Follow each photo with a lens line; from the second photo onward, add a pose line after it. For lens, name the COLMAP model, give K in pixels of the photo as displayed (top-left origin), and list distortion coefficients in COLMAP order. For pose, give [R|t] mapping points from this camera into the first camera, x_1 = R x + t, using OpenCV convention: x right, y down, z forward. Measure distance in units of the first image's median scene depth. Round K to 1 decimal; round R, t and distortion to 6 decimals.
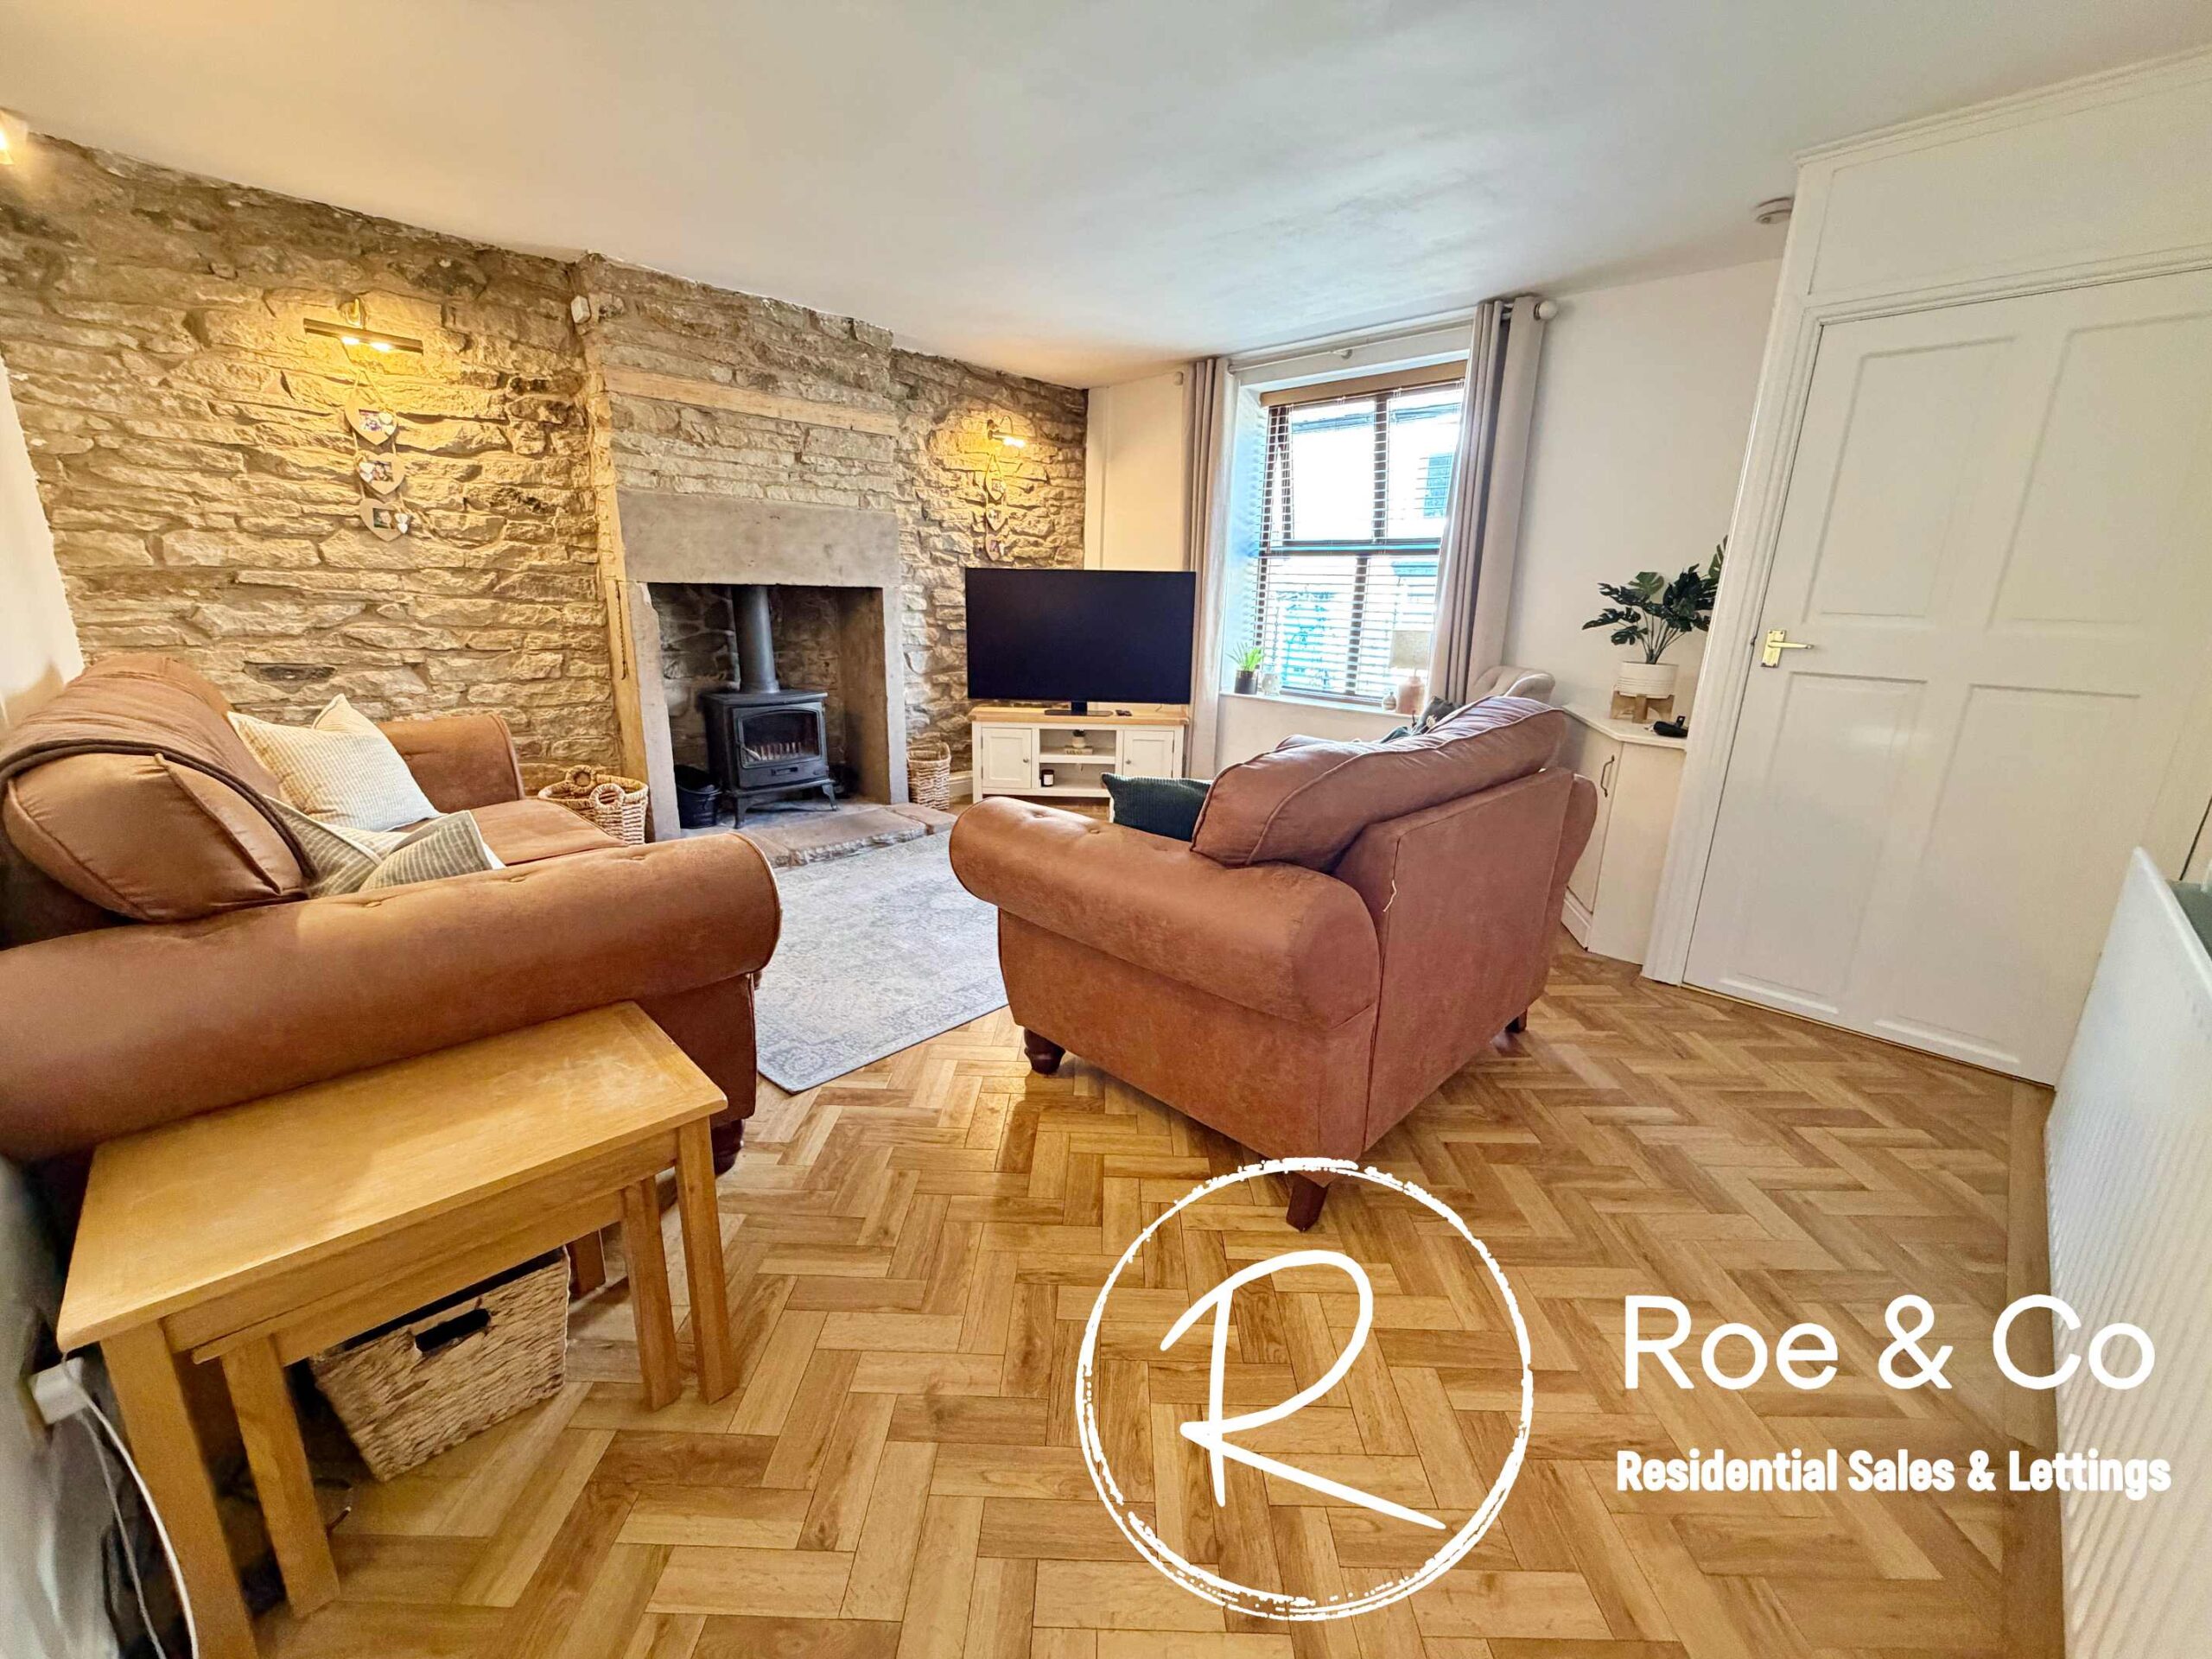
lens RADIAL K [[882.1, 0, 1117.2], [0, 882.1, 838.2], [0, 0, 1]] dist [-0.000796, 0.000140]
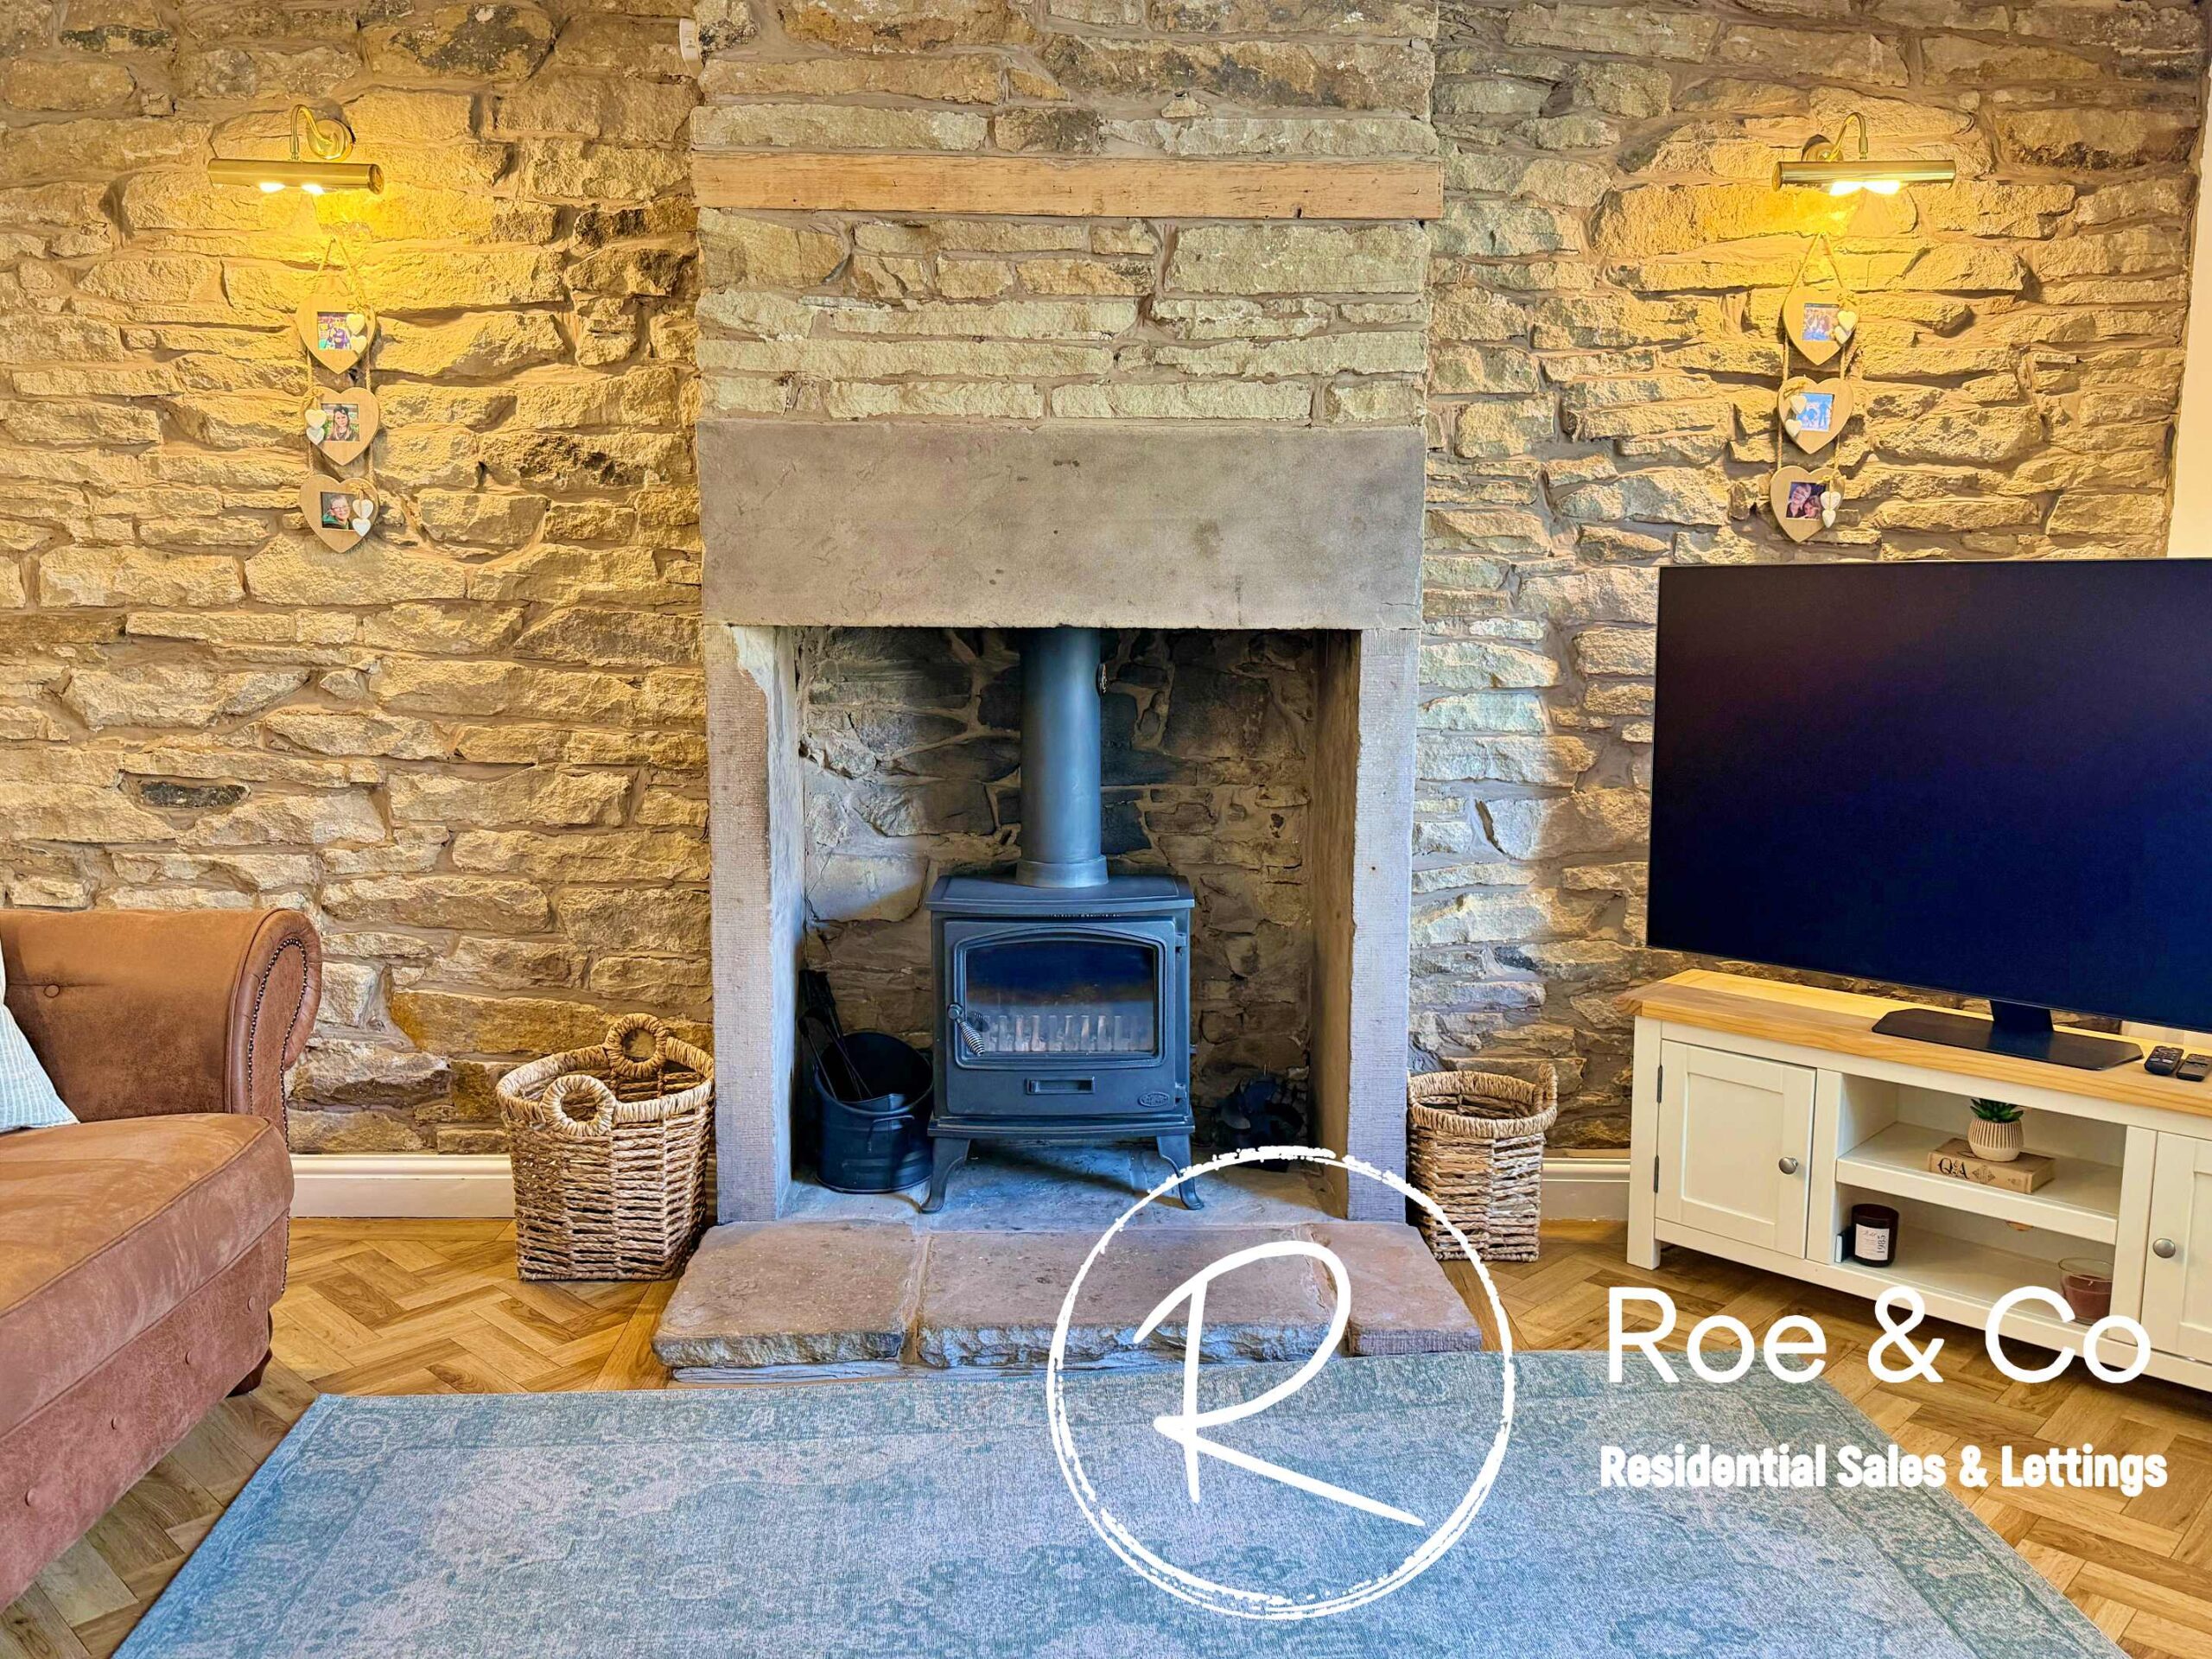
lens RADIAL K [[1743.4, 0, 1091.5], [0, 1743.4, 837.0], [0, 0, 1]] dist [0.072463, -0.107139]
pose [[0.718294, 0.075602, -0.691620, 0.188480], [-0.178312, 0.980880, -0.077967, -0.149971], [0.672502, 0.179327, 0.718041, 0.510865]]
